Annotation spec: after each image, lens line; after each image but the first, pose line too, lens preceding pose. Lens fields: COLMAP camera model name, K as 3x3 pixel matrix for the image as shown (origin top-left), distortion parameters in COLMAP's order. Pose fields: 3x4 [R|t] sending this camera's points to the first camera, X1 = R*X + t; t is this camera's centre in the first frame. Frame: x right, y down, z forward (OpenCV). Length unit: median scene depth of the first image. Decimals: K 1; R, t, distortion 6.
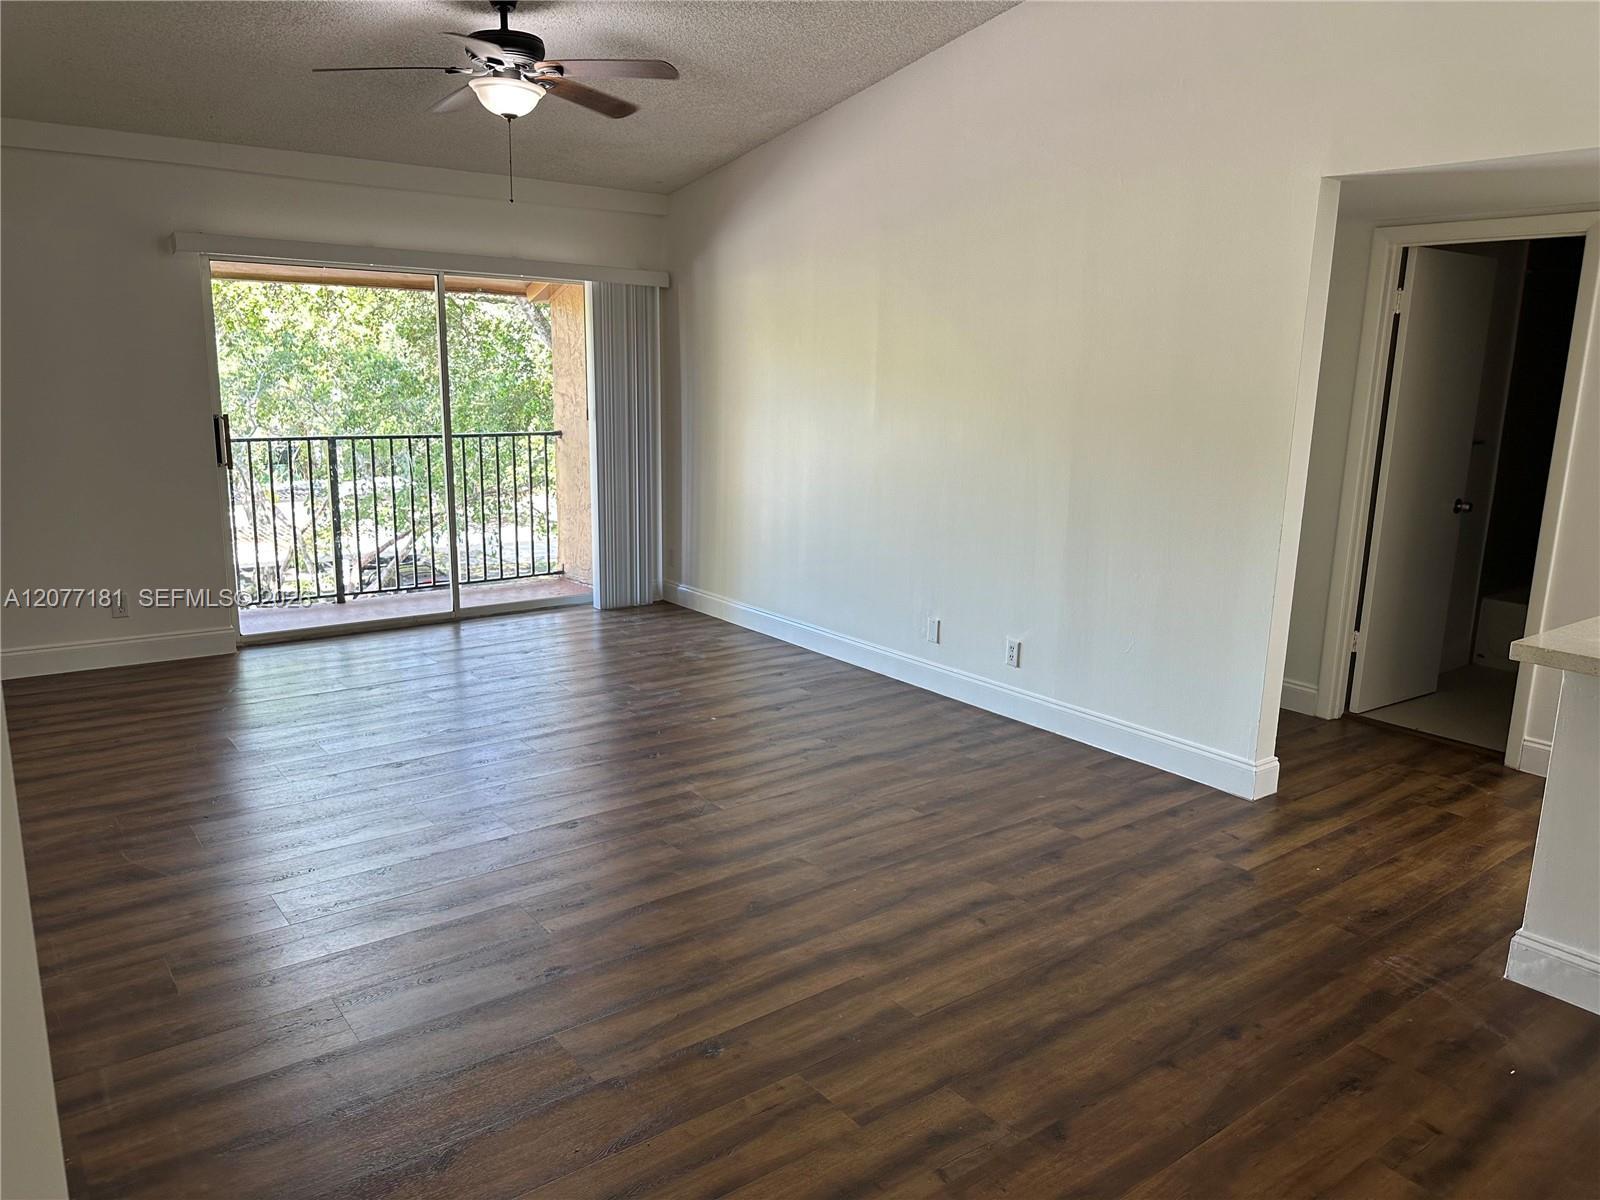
lens RADIAL K [[1132.0, 0, 798.0], [0, 1132.0, 600.4], [0, 0, 1]] dist [0.001446, -0.005732]
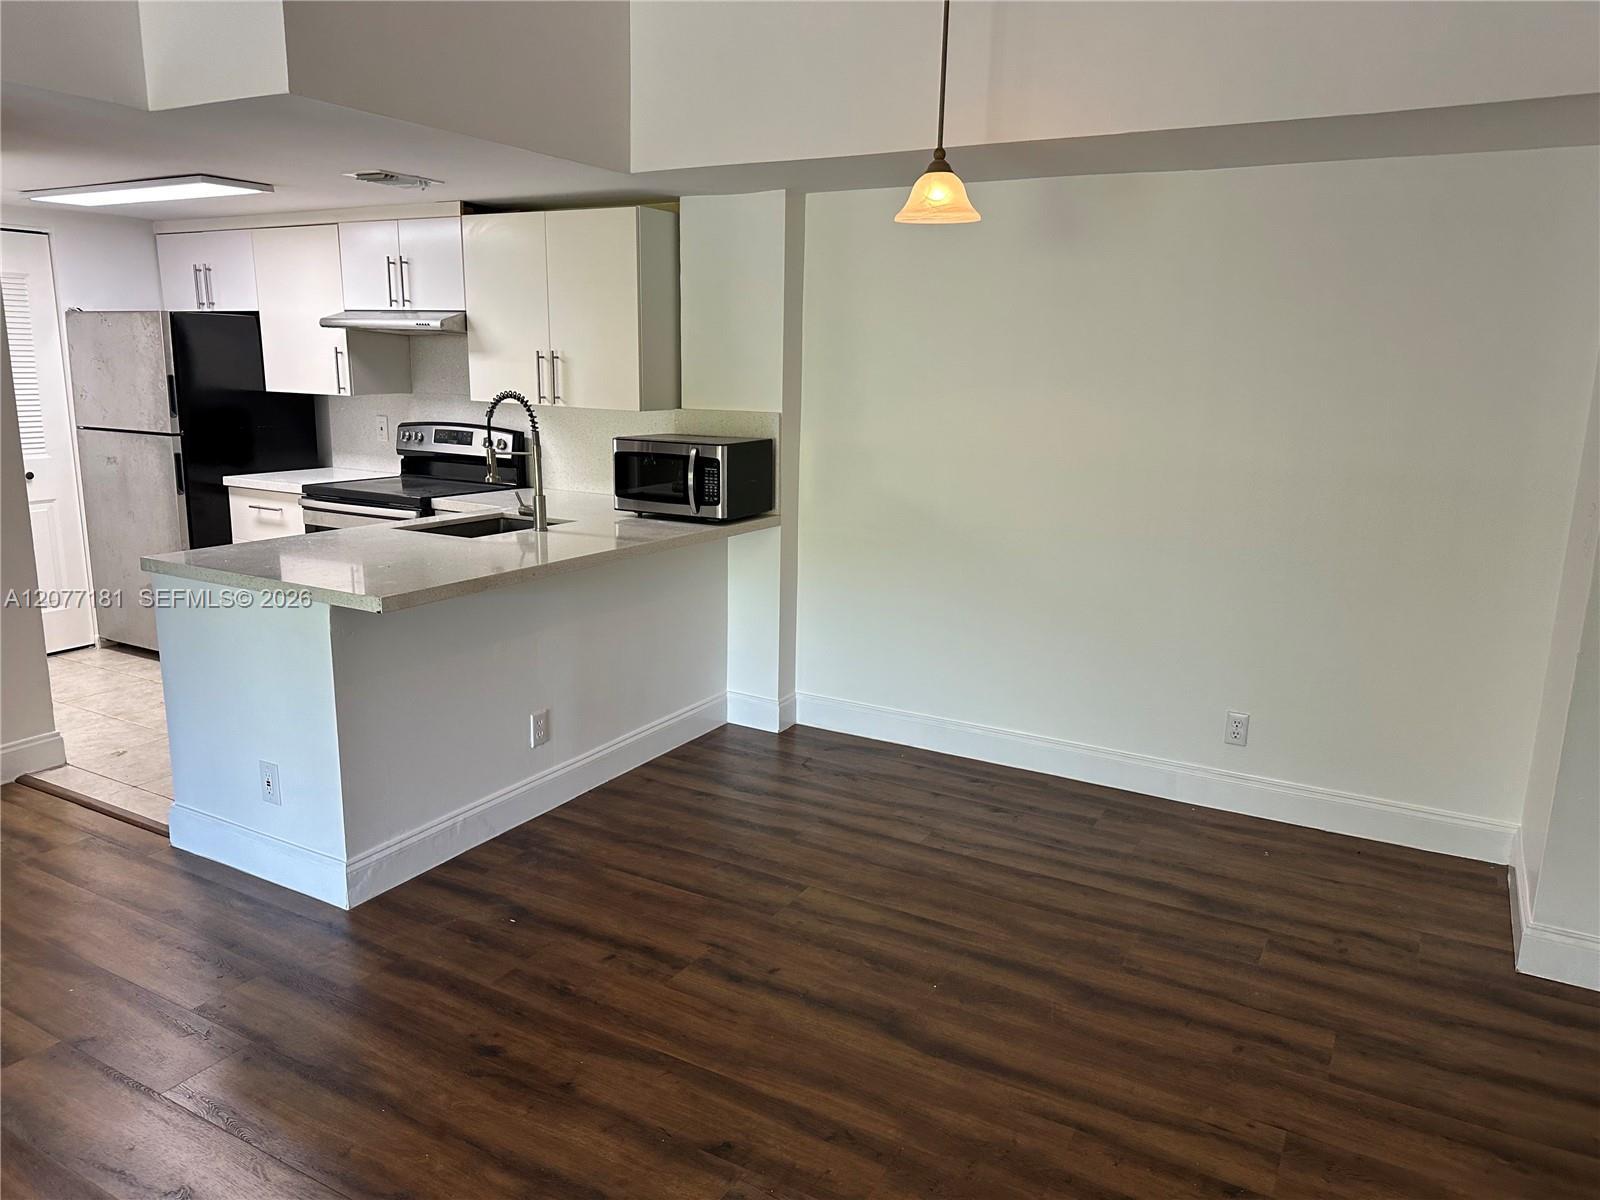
lens RADIAL K [[1132.0, 0, 799.3], [0, 1132.0, 600.5], [0, 0, 1]] dist [0.001446, -0.005732]
pose [[-0.399551, -0.211301, 0.892026, -0.502586], [0.169963, 0.939126, 0.298587, -0.215927], [-0.900817, 0.270912, -0.339315, 1.044624]]
